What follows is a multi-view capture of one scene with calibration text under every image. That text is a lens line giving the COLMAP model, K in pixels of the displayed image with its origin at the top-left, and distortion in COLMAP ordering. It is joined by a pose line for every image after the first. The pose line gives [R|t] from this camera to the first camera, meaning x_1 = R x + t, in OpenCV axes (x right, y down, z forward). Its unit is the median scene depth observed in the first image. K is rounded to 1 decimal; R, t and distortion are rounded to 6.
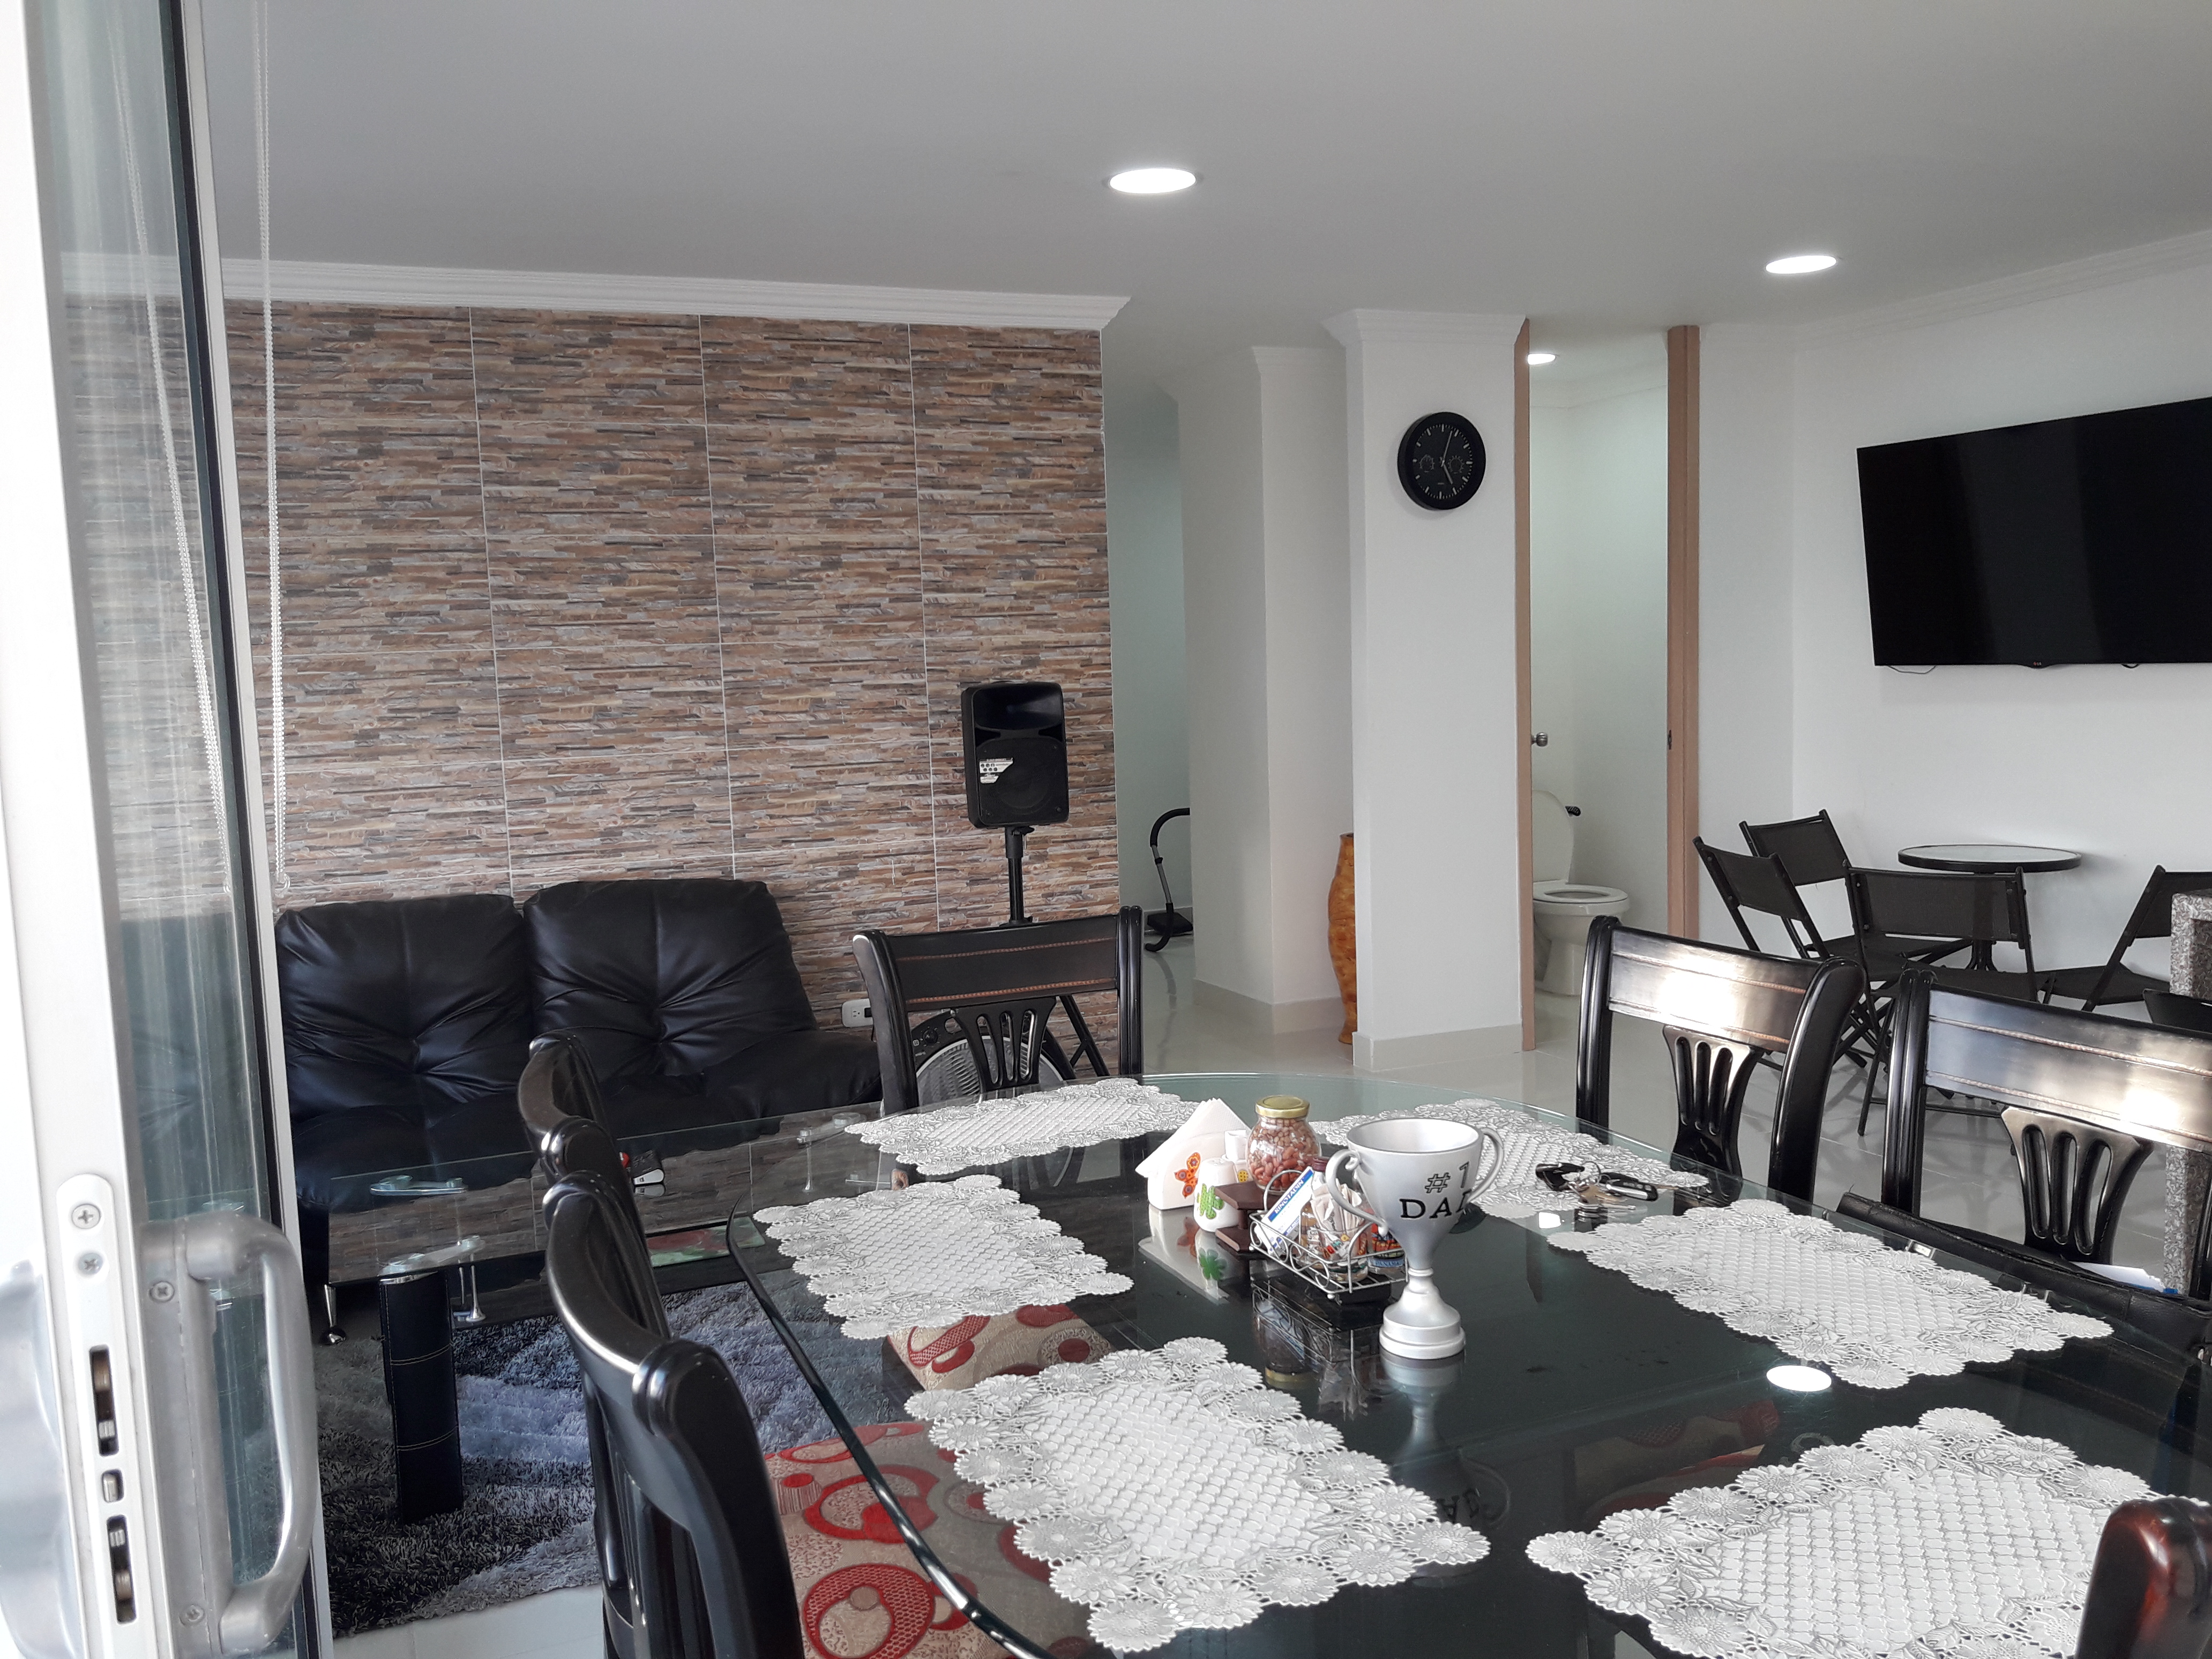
lens RADIAL K [[1792.3, 0, 1098.8], [0, 1792.3, 851.1], [0, 0, 1]] dist [0.193459, -0.561871]
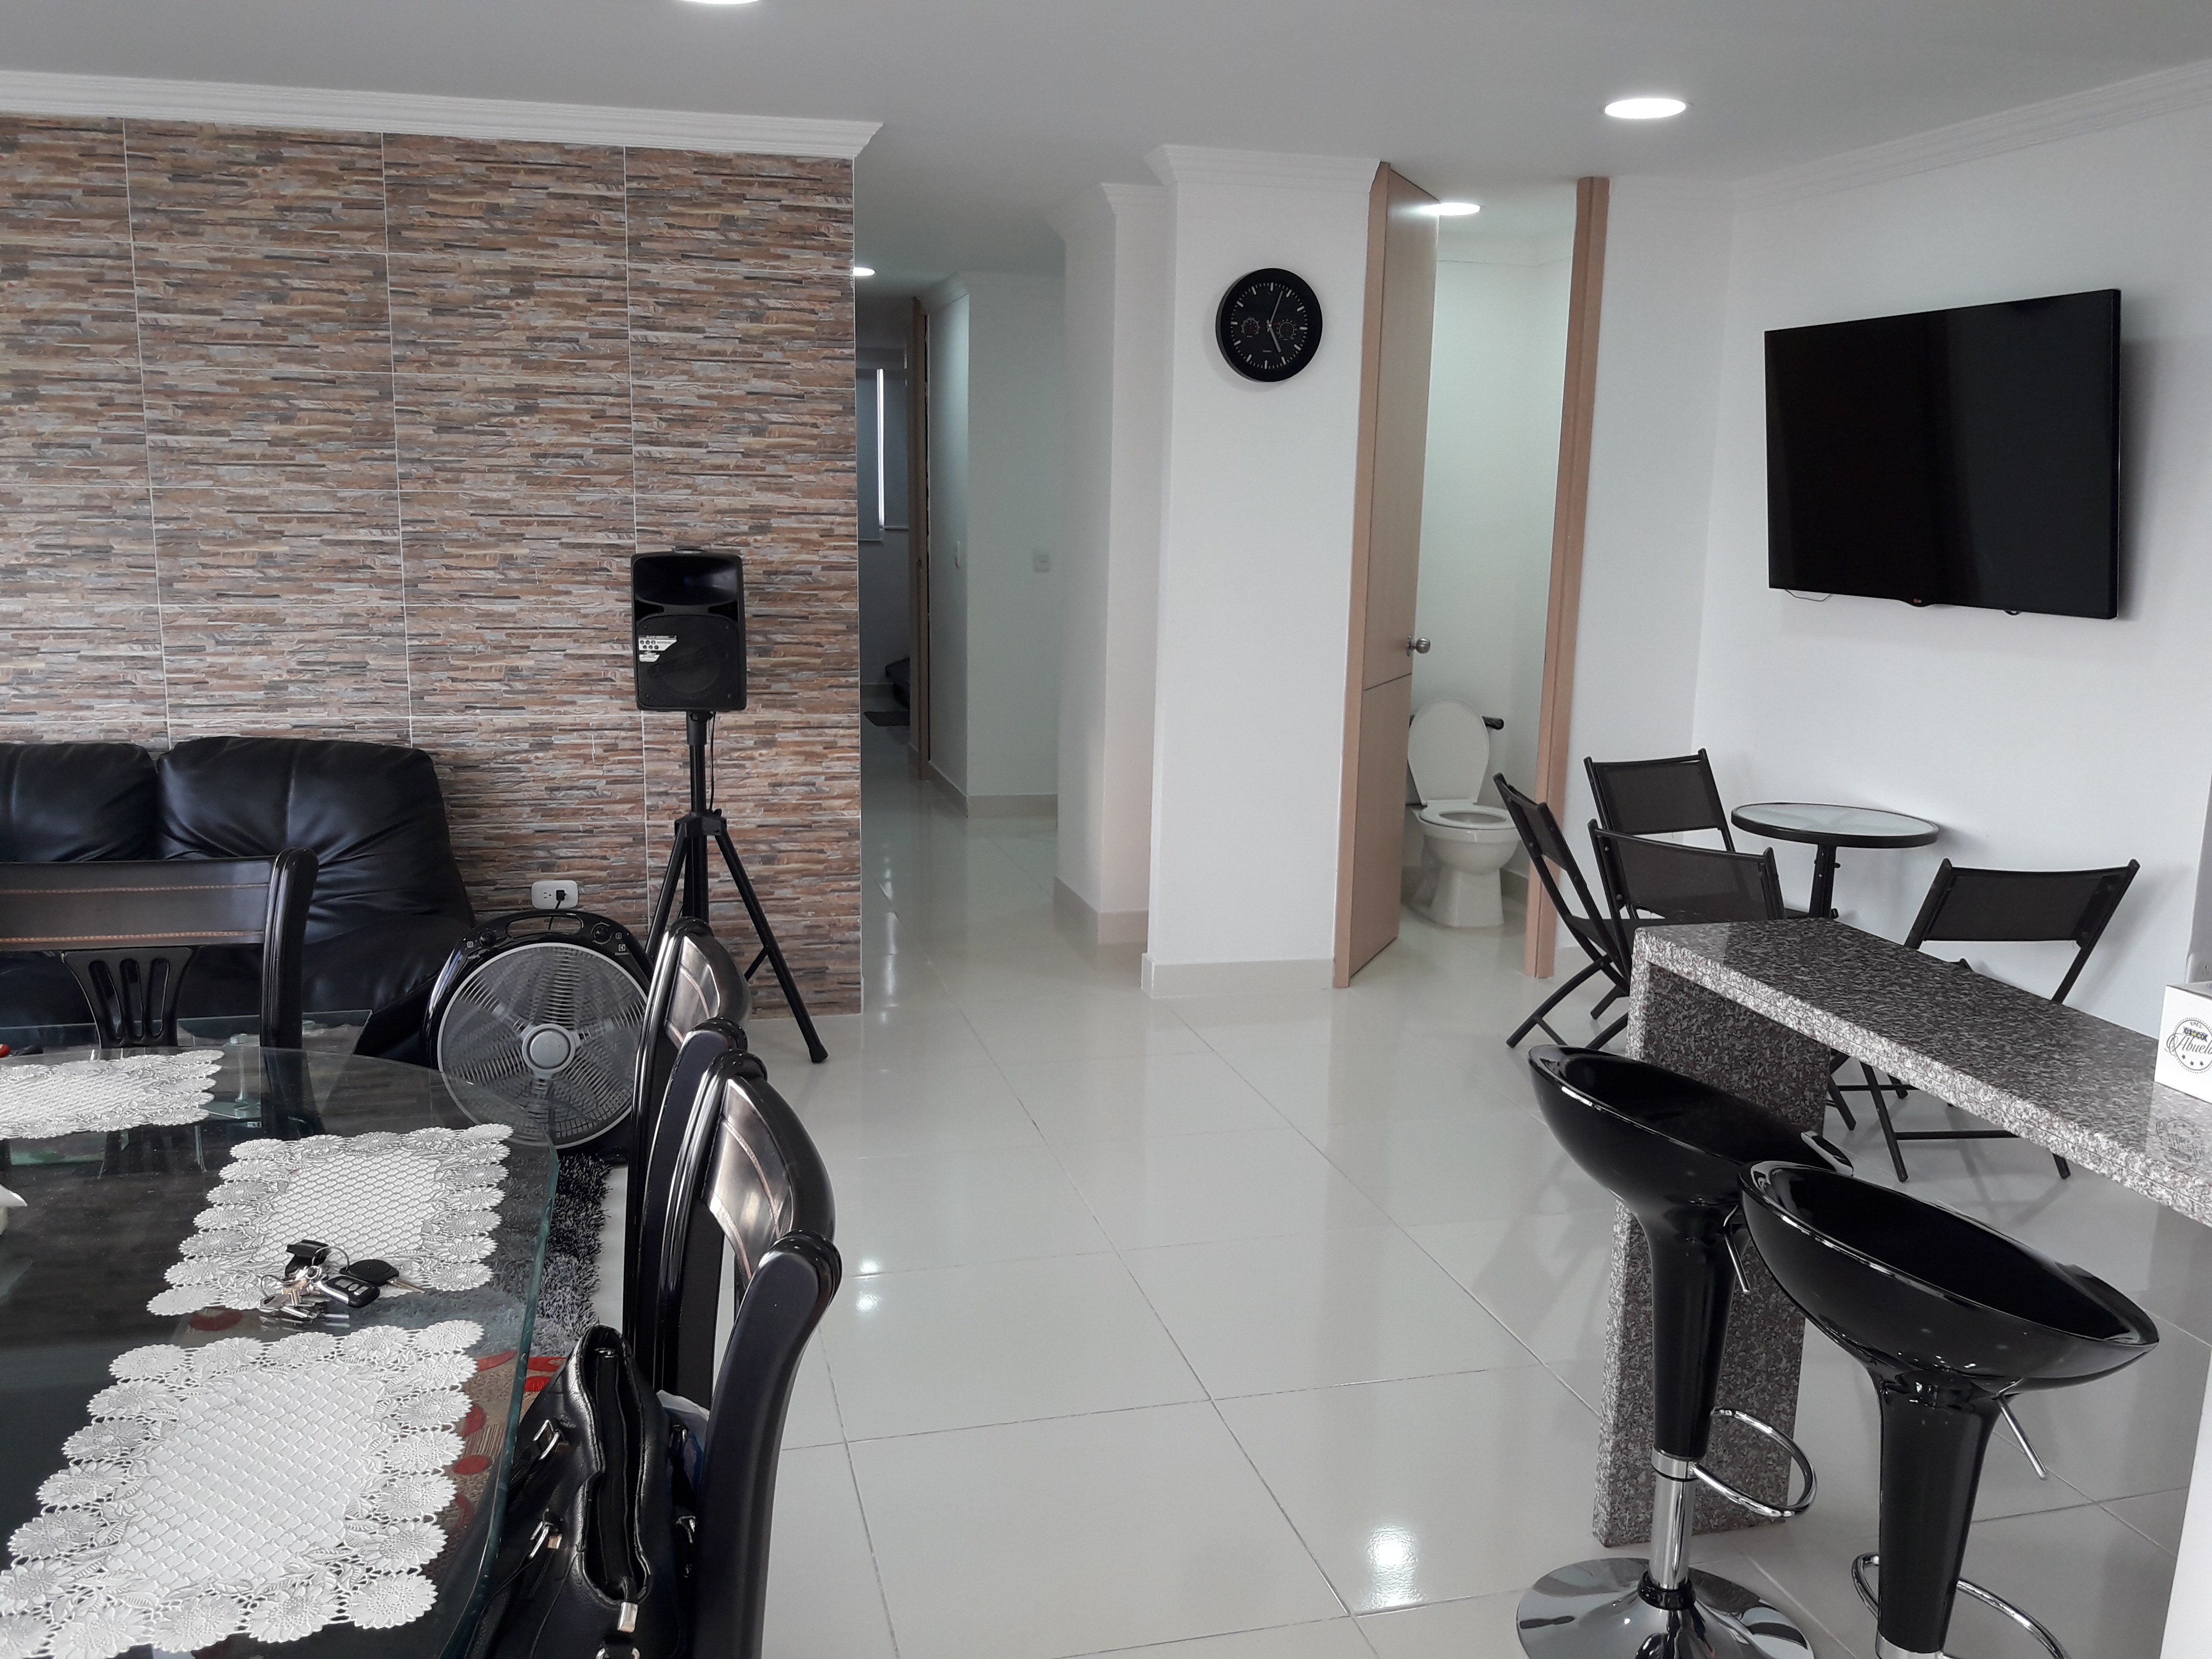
lens RADIAL K [[1795.4, 0, 1099.6], [0, 1795.4, 851.8], [0, 0, 1]] dist [0.177015, -0.509792]
pose [[0.986978, 0.083077, -0.137741, 0.291516], [-0.070823, 0.993274, 0.091599, -0.041390], [0.144424, -0.080651, 0.986224, 0.111228]]
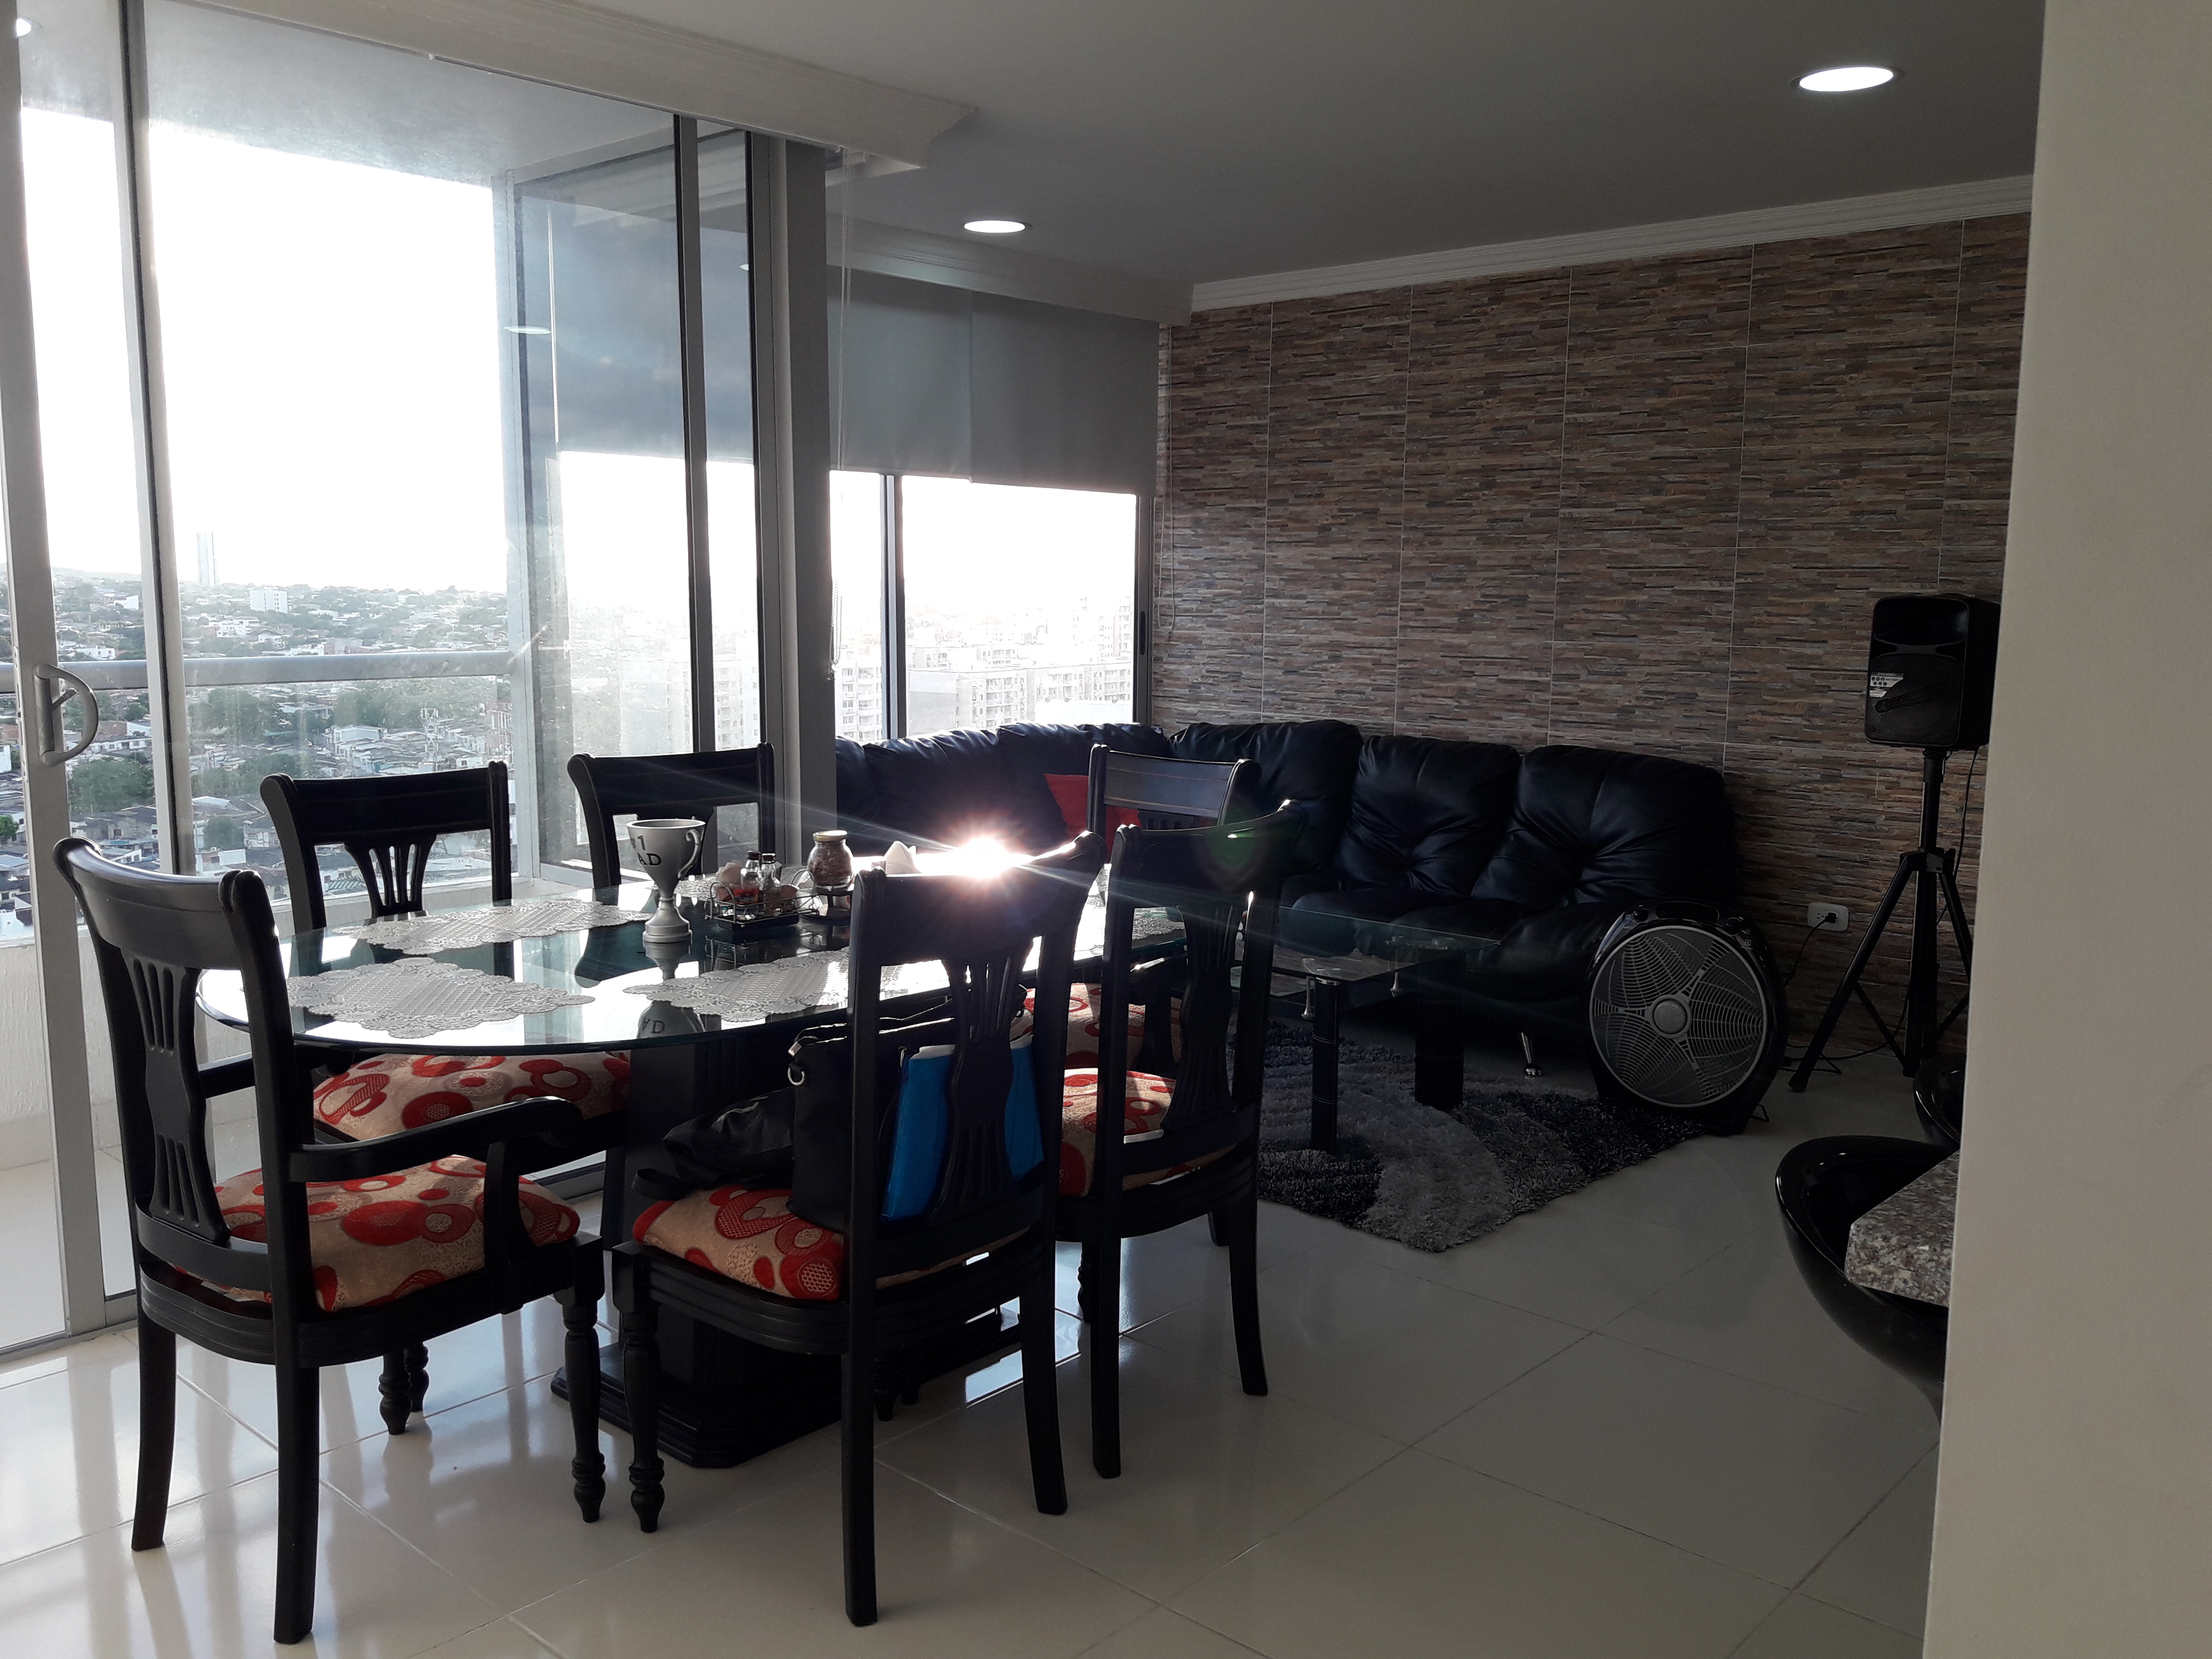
lens RADIAL K [[1792.3, 0, 1098.8], [0, 1792.3, 851.1], [0, 0, 1]] dist [0.193459, -0.561871]
pose [[0.408632, 0.176052, -0.895559, 0.642163], [-0.117778, 0.983187, 0.139538, -0.043245], [0.905068, 0.048457, 0.422497, 0.202150]]
